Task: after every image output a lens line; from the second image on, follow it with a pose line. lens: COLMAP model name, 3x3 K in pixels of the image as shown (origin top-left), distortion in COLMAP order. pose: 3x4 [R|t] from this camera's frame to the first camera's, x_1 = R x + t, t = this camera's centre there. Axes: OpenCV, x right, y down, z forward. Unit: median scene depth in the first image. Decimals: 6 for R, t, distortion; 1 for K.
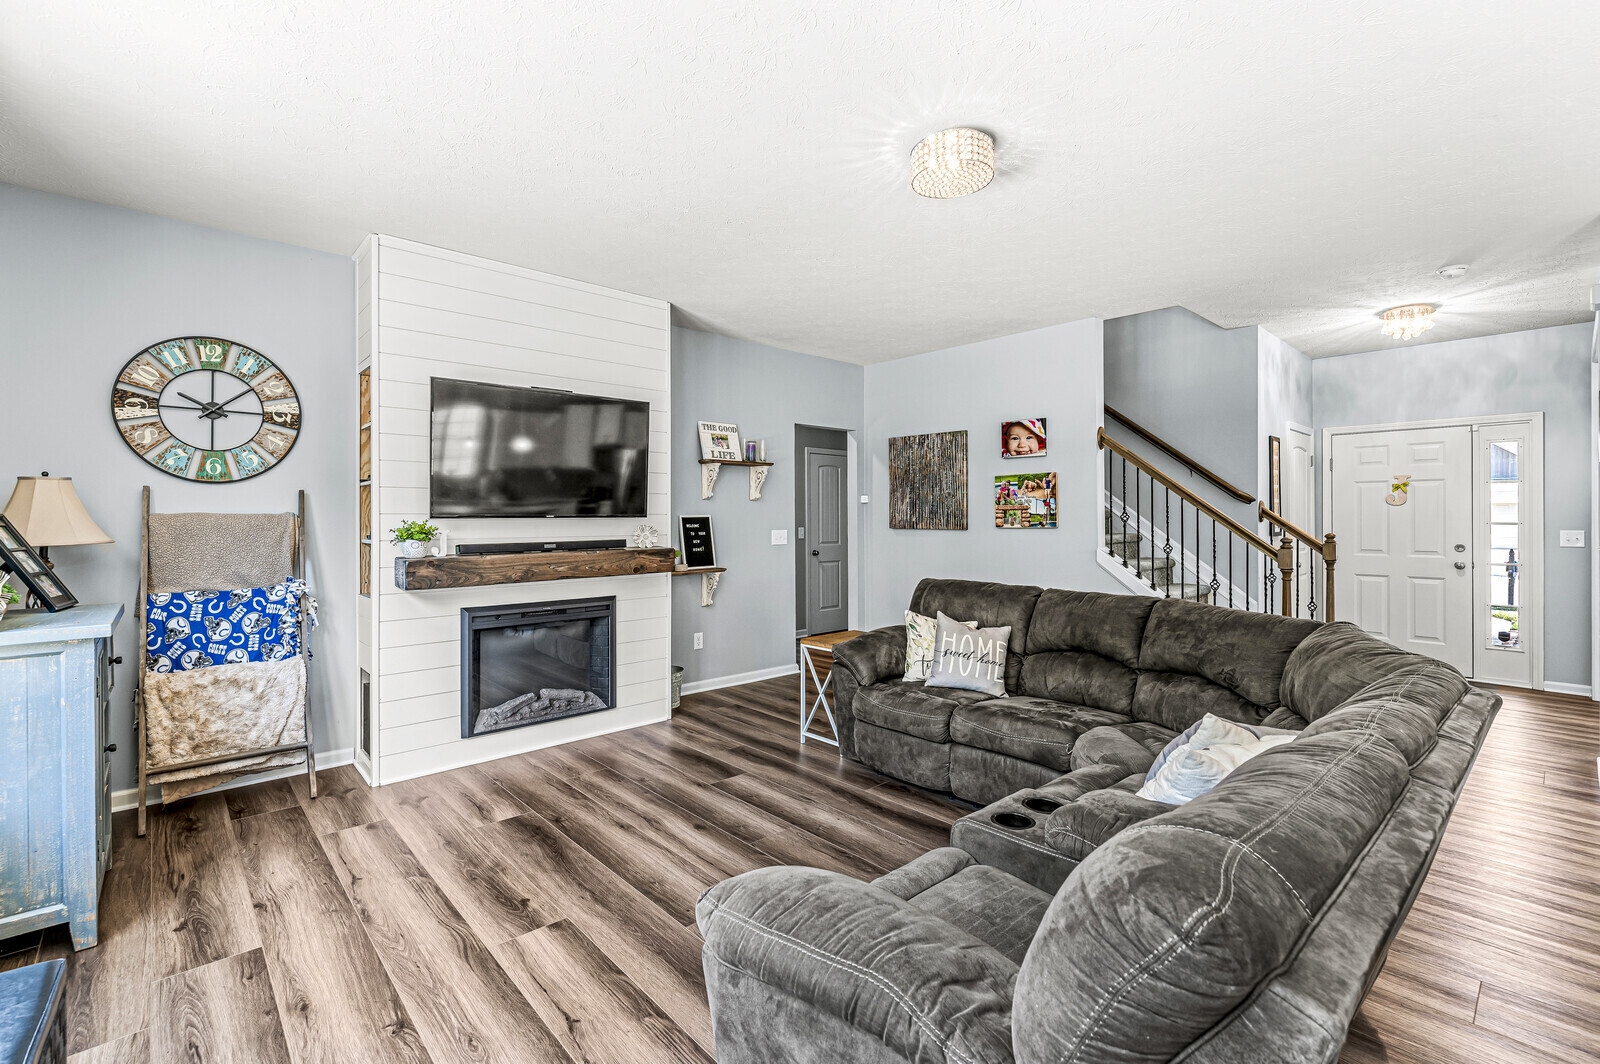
lens RADIAL K [[698.9, 0, 798.7], [0, 698.9, 521.2], [0, 0, 1]] dist [0.000797, 0.001166]
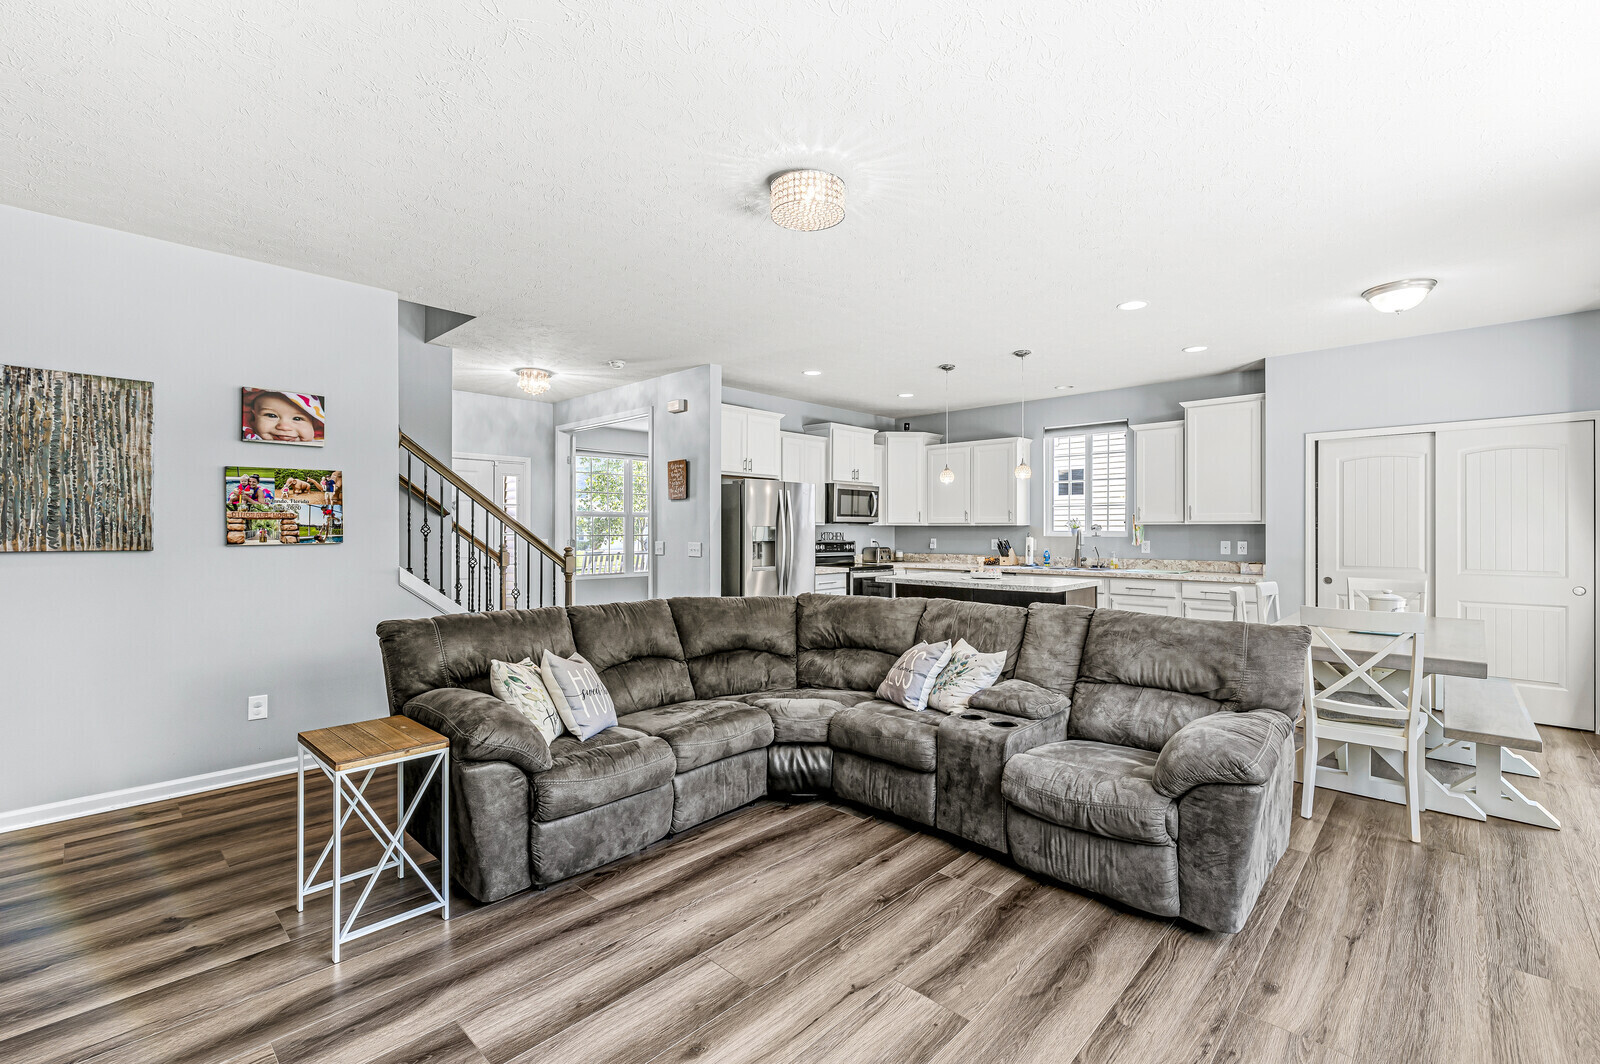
lens RADIAL K [[698.9, 0, 797.9], [0, 698.9, 526.4], [0, 0, 1]] dist [0.000797, 0.001166]
pose [[-0.067366, 0.007038, 0.997704, -0.416734], [0.005188, 0.999964, -0.006704, -0.001443], [-0.997715, 0.004725, -0.067400, 0.533228]]
